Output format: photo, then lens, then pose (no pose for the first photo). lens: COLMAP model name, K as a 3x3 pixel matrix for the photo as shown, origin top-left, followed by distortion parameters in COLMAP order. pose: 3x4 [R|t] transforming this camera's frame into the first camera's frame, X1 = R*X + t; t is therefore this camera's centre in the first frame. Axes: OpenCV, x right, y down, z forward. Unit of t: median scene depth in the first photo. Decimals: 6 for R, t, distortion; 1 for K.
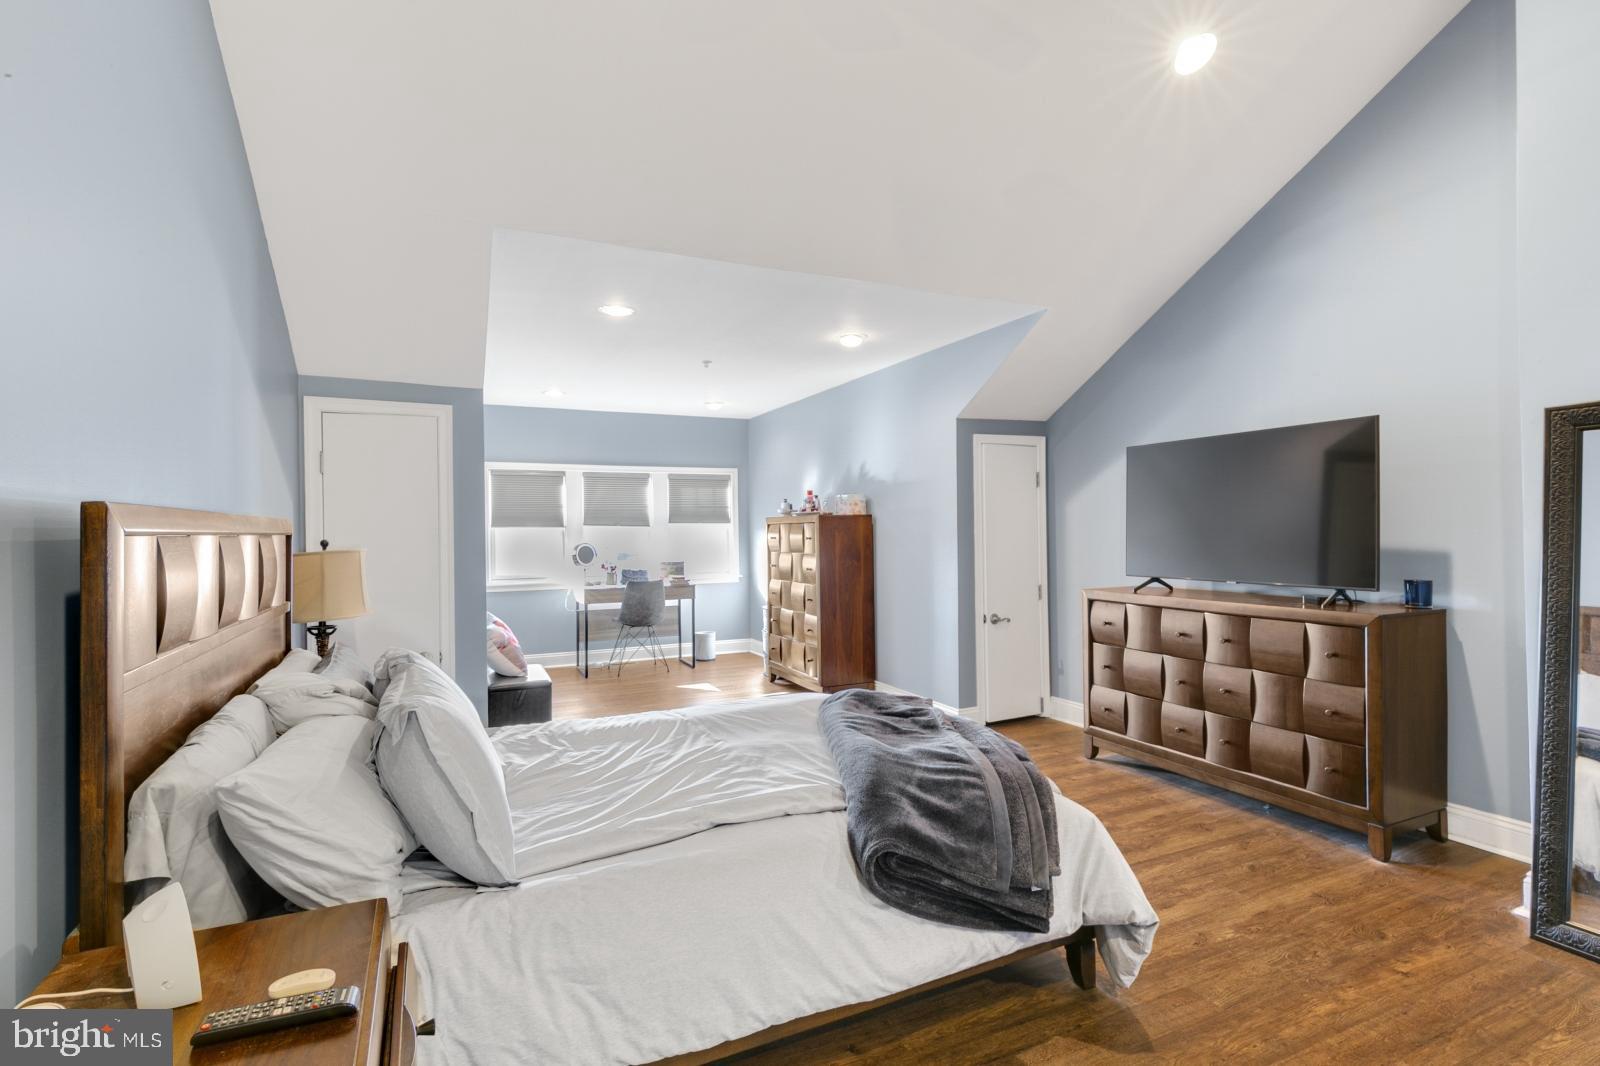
lens RADIAL K [[773.5, 0, 787.7], [0, 773.5, 535.5], [0, 0, 1]] dist [0.015620, -0.000310]
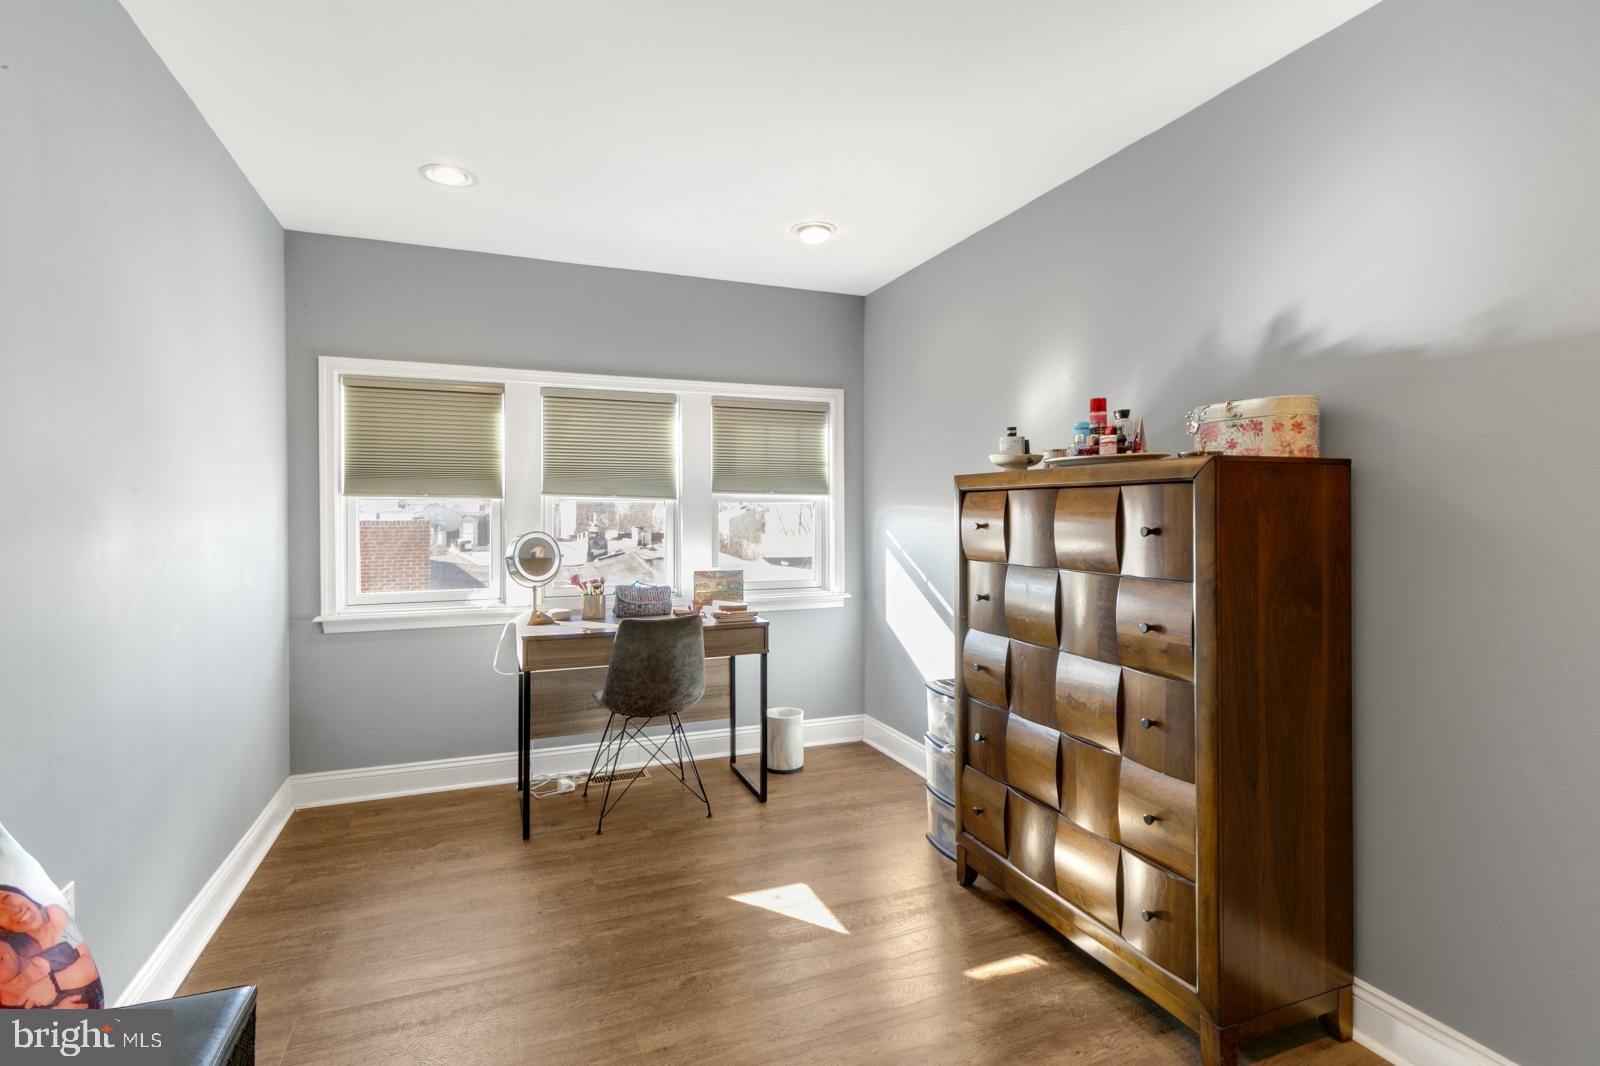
lens RADIAL K [[773.5, 0, 809.8], [0, 773.5, 522.7], [0, 0, 1]] dist [0.015620, -0.000310]
pose [[0.999652, 0.010646, -0.024151, -0.082099], [-0.010366, 0.999878, 0.011690, -0.001975], [0.024273, -0.011435, 0.999640, 0.524428]]
